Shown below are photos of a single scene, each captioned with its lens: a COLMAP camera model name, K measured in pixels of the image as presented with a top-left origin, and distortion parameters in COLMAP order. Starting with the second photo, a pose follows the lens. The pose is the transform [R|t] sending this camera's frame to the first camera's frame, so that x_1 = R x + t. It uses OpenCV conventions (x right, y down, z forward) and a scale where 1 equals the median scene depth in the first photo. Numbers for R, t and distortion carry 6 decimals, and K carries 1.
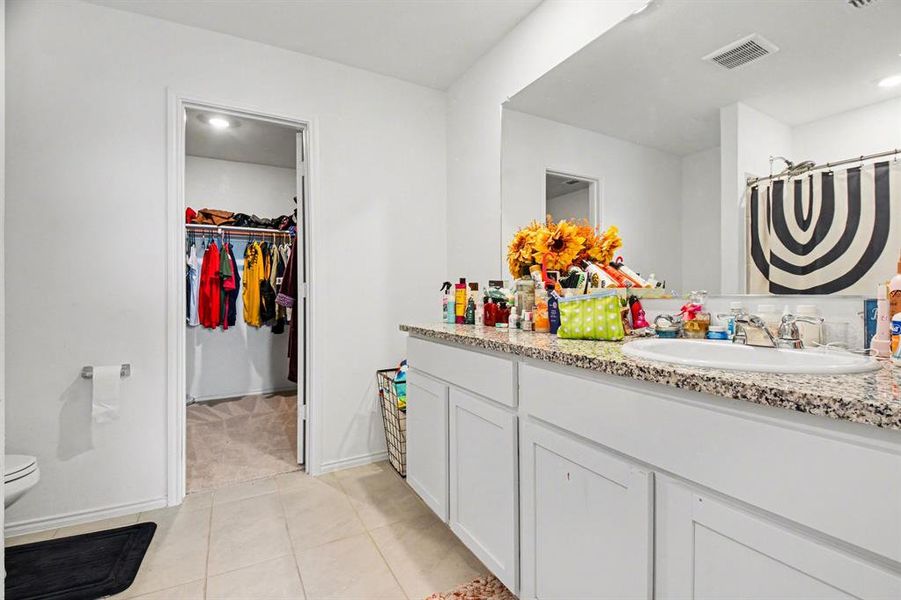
lens RADIAL K [[408.1, 0, 452.2], [0, 408.1, 294.2], [0, 0, 1]] dist [-0.015139, -0.009711]
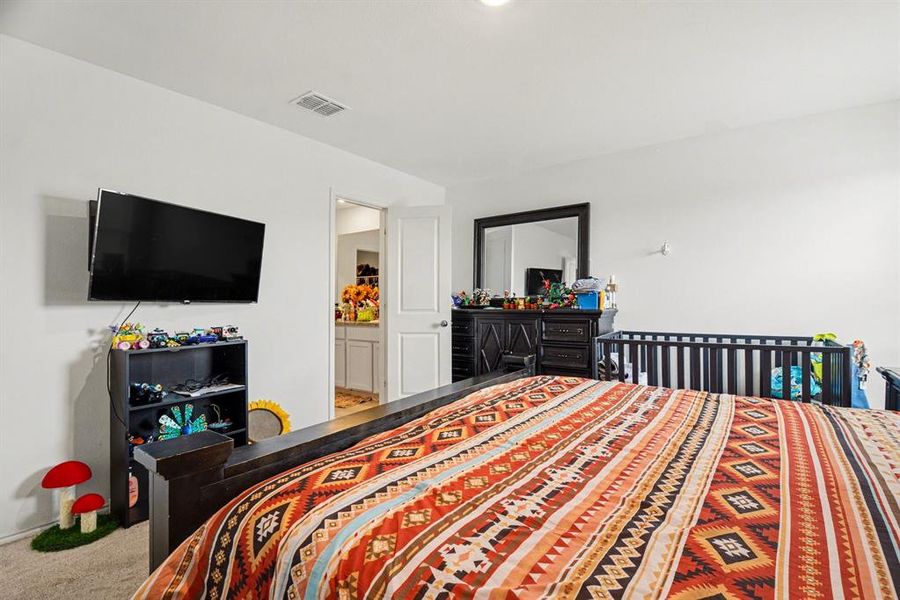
lens RADIAL K [[407.7, 0, 449.2], [0, 407.7, 297.5], [0, 0, 1]] dist [-0.015139, -0.009711]
pose [[0.908028, 0.006749, 0.418856, -0.429431], [-0.001826, 0.999924, -0.012153, -0.051812], [-0.418906, 0.010271, 0.907971, -2.207741]]
